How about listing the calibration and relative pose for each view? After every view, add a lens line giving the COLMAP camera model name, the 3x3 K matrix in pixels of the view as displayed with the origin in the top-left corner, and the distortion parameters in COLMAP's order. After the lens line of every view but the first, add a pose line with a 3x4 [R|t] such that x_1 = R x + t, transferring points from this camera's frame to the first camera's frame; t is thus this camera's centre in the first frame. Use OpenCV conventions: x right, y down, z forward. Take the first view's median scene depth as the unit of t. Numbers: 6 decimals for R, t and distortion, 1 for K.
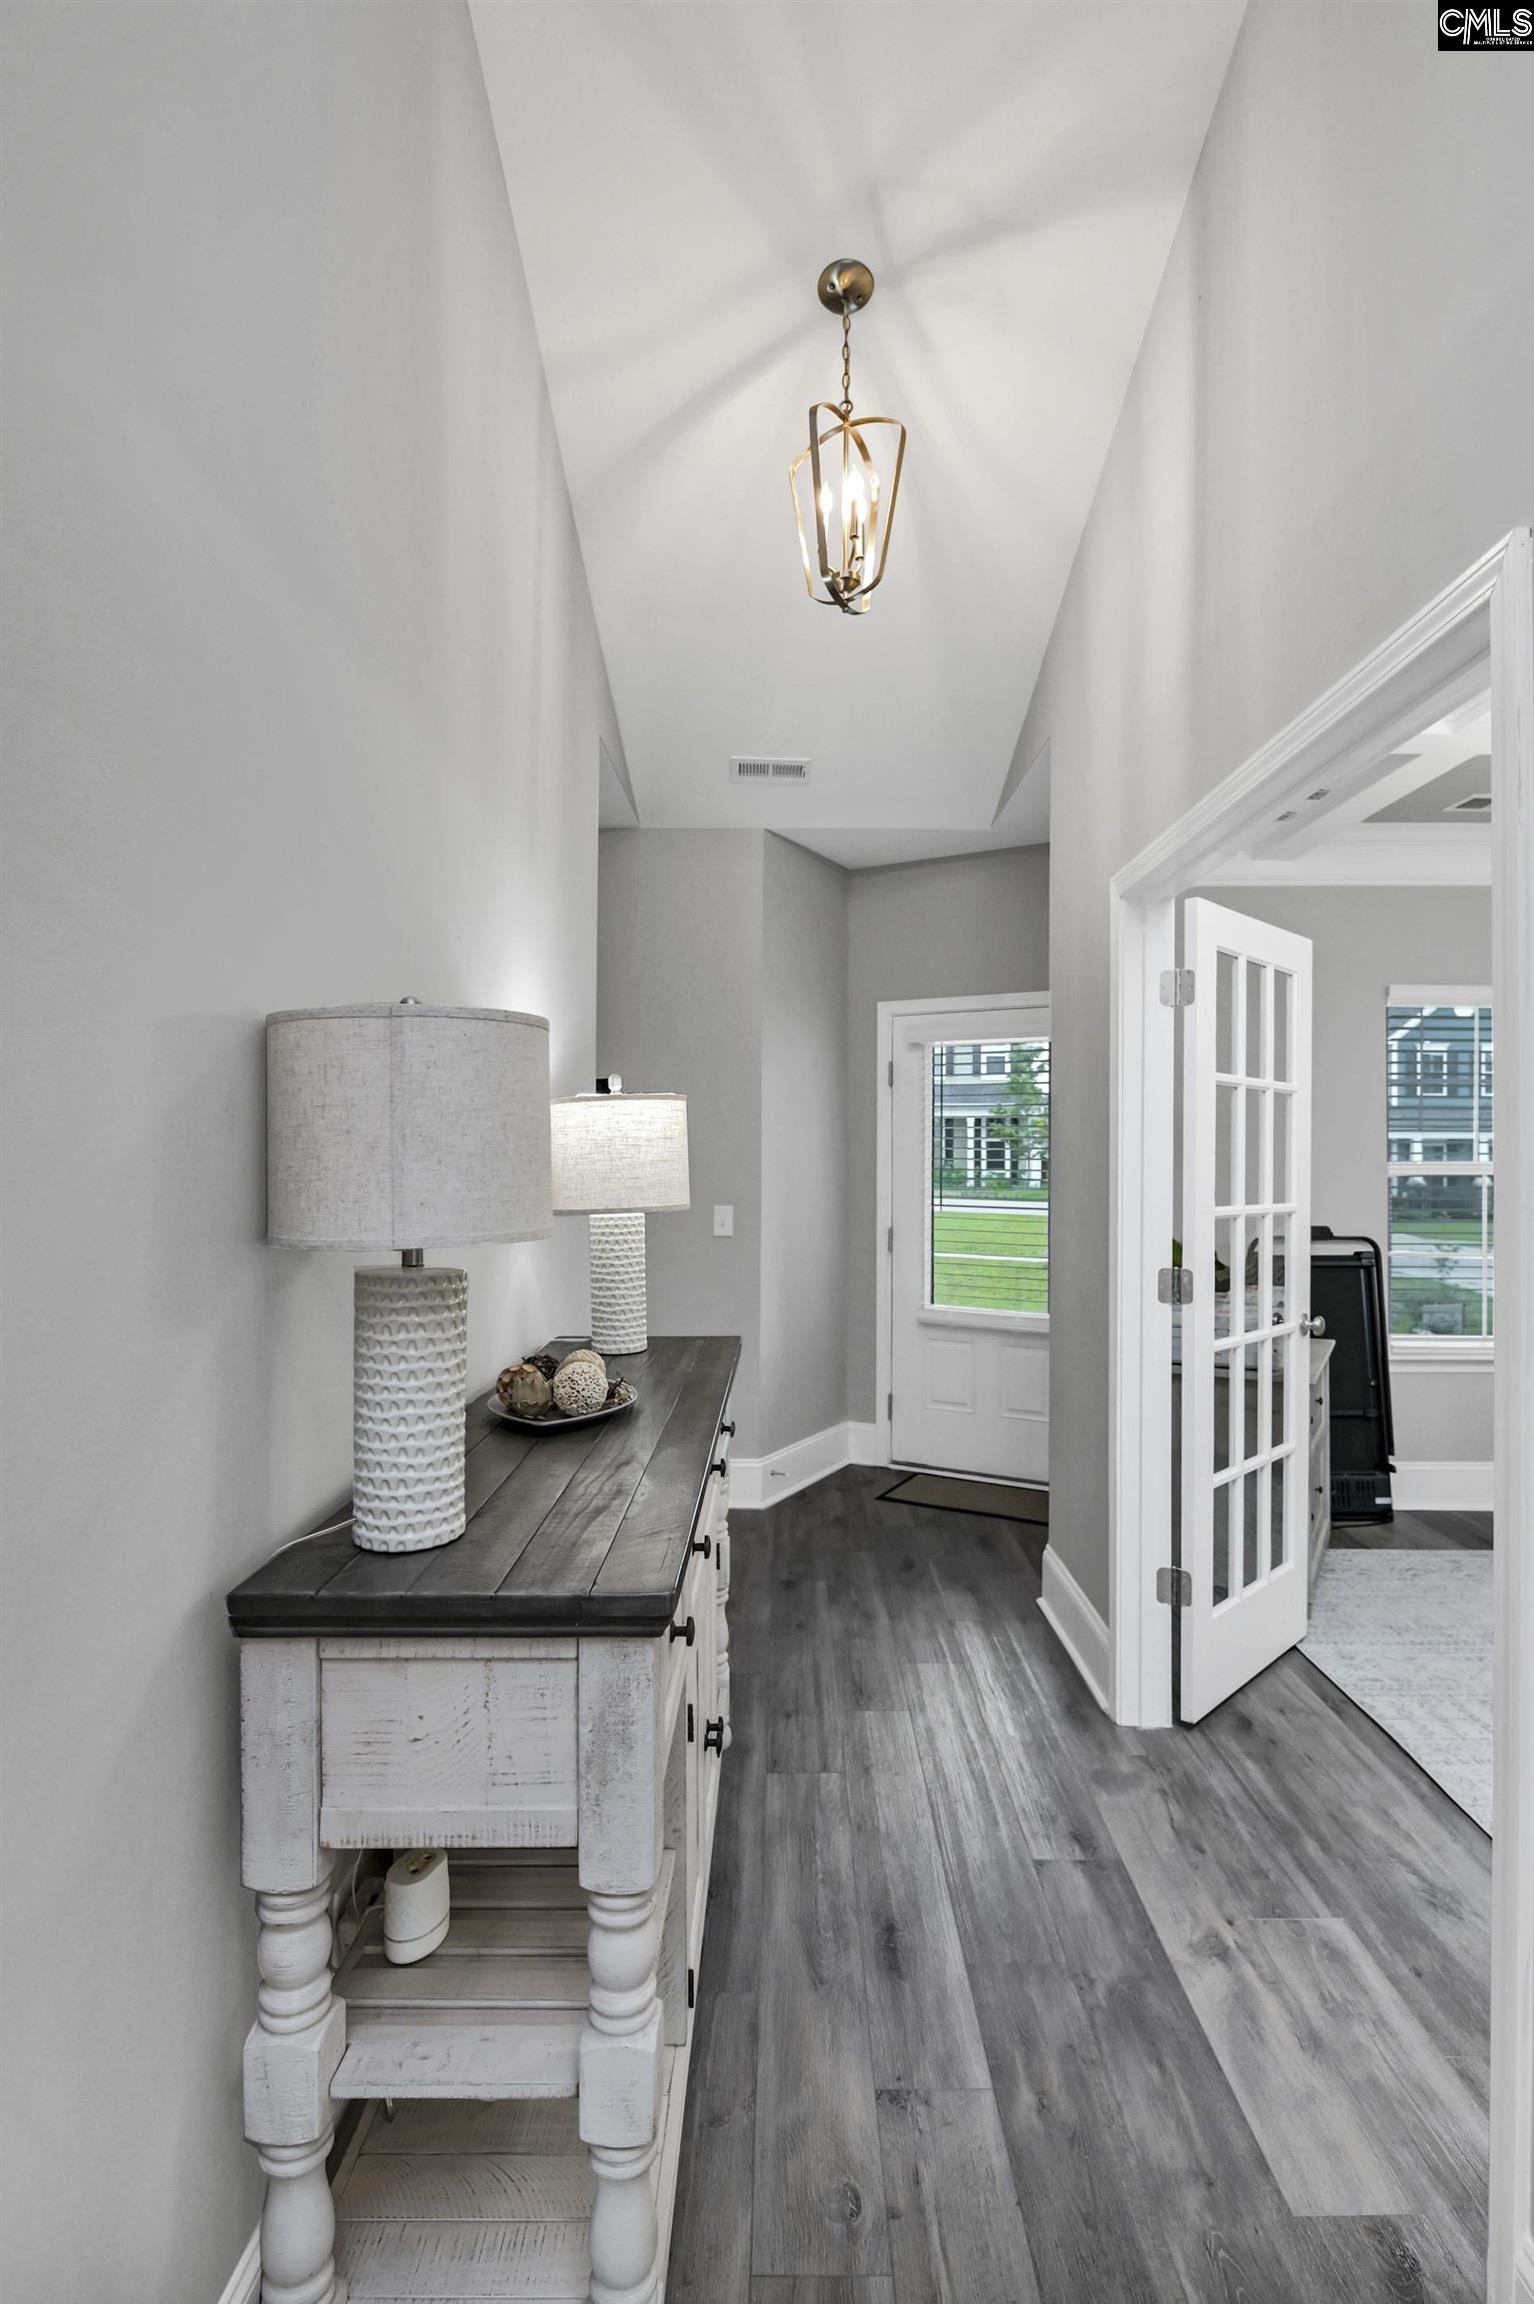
lens RADIAL K [[1189.5, 0, 767.0], [0, 1189.5, 1152.0], [0, 0, 1]] dist [-0.005785, -0.001876]
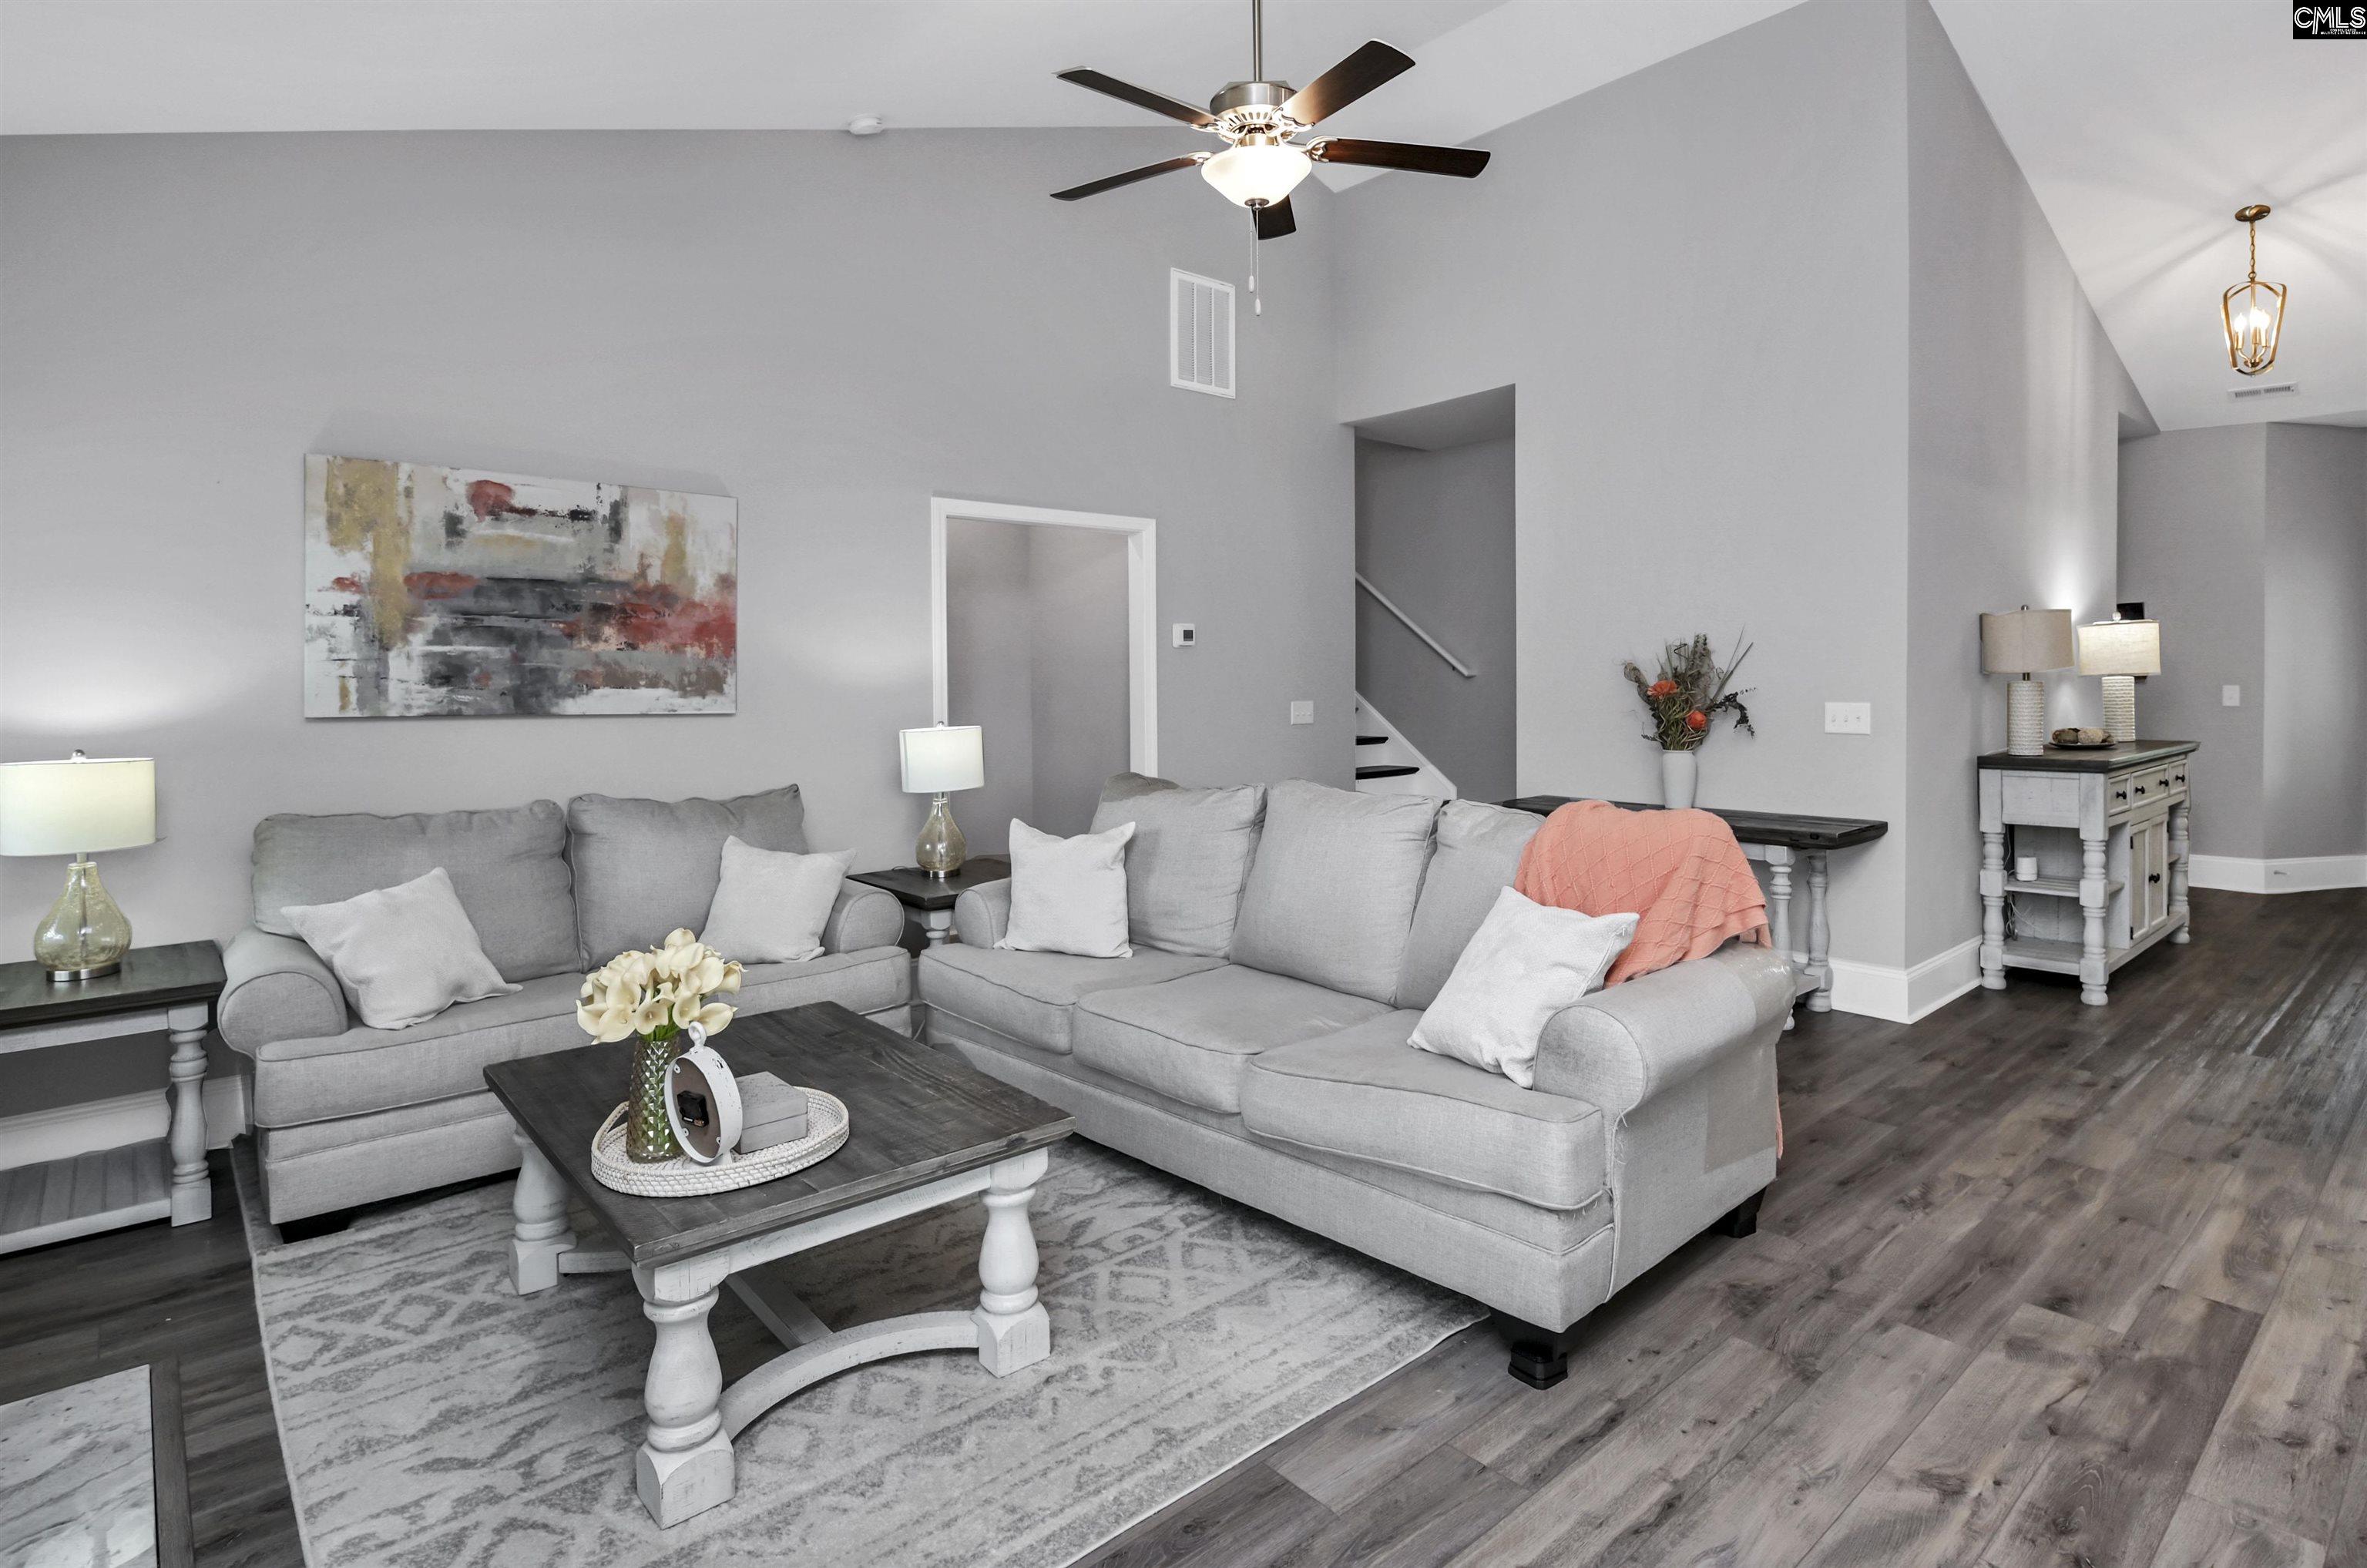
lens RADIAL K [[1203.5, 0, 1185.0], [0, 1203.5, 685.7], [0, 0, 1]] dist [-0.011722, -0.000807]
pose [[0.665336, -0.000708, -0.746544, 0.359126], [0.014811, 0.999815, 0.012251, 0.015988], [0.746397, -0.019209, 0.665223, -1.667197]]
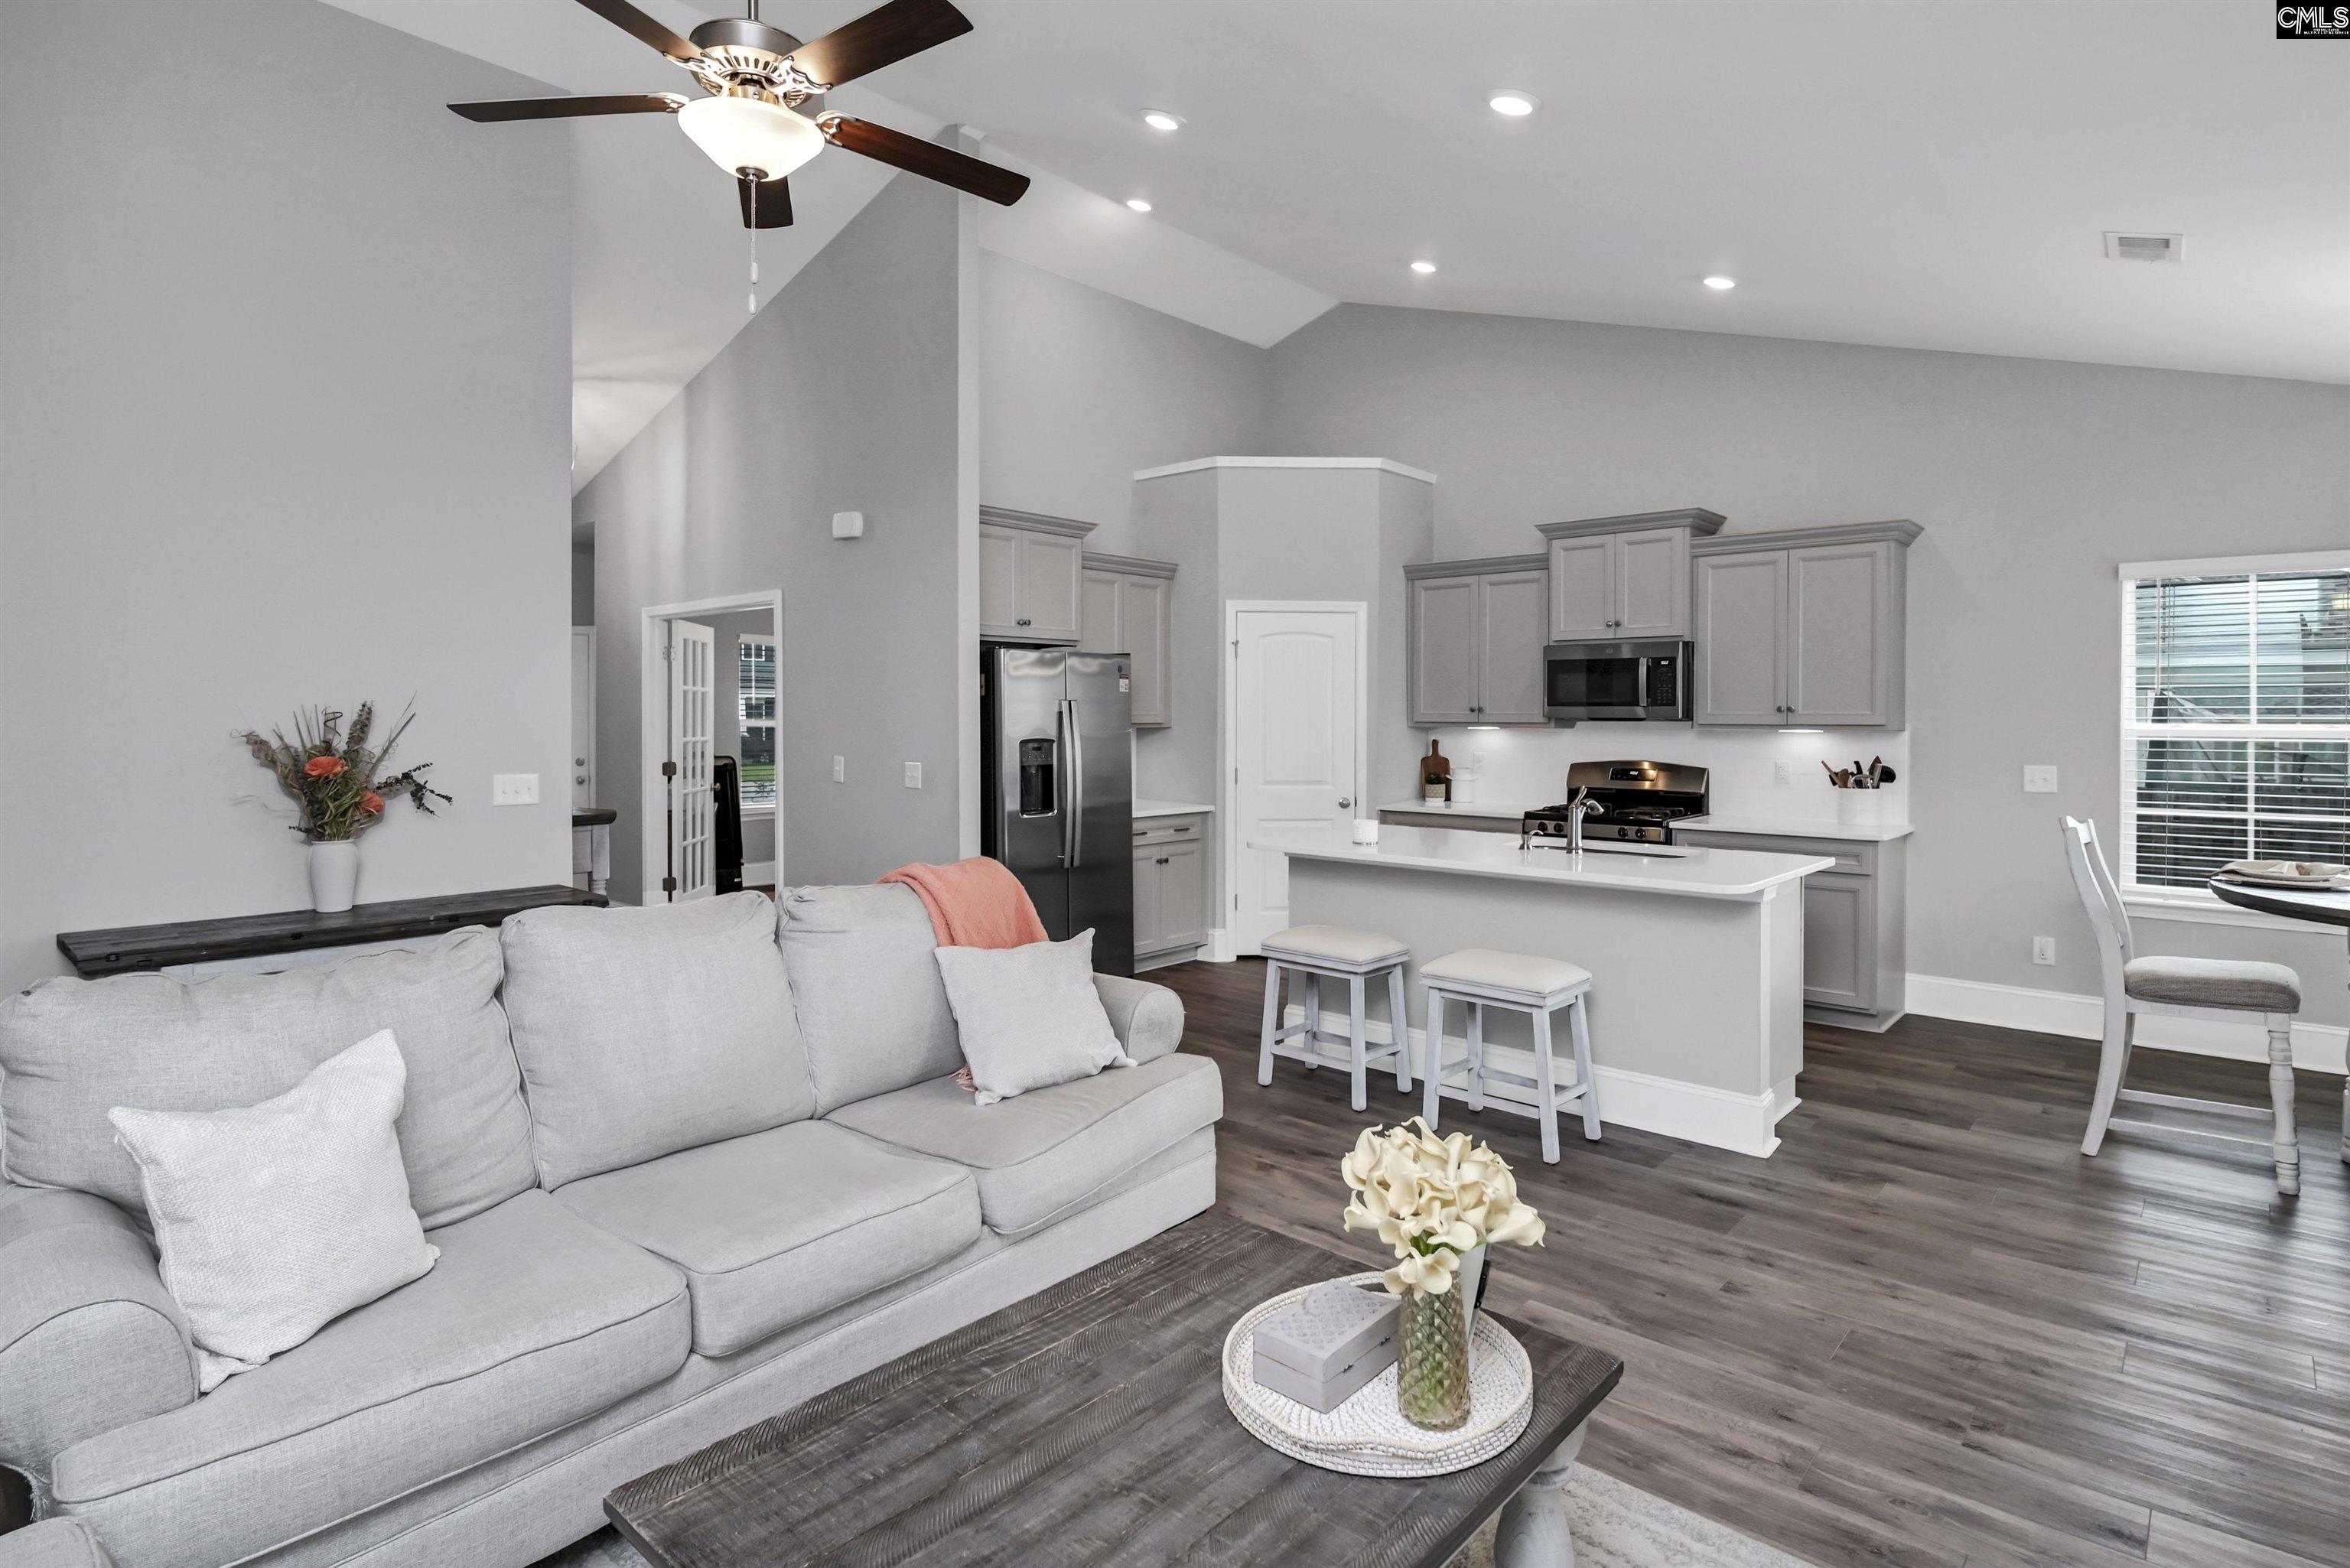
lens RADIAL K [[1207.3, 0, 1183.4], [0, 1207.3, 720.5], [0, 0, 1]] dist [-0.002388, -0.000278]
pose [[0.654843, -0.005724, 0.755743, -0.990232], [-0.003300, 0.999940, 0.010434, -0.025208], [-0.755758, -0.009327, 0.654785, -1.707284]]
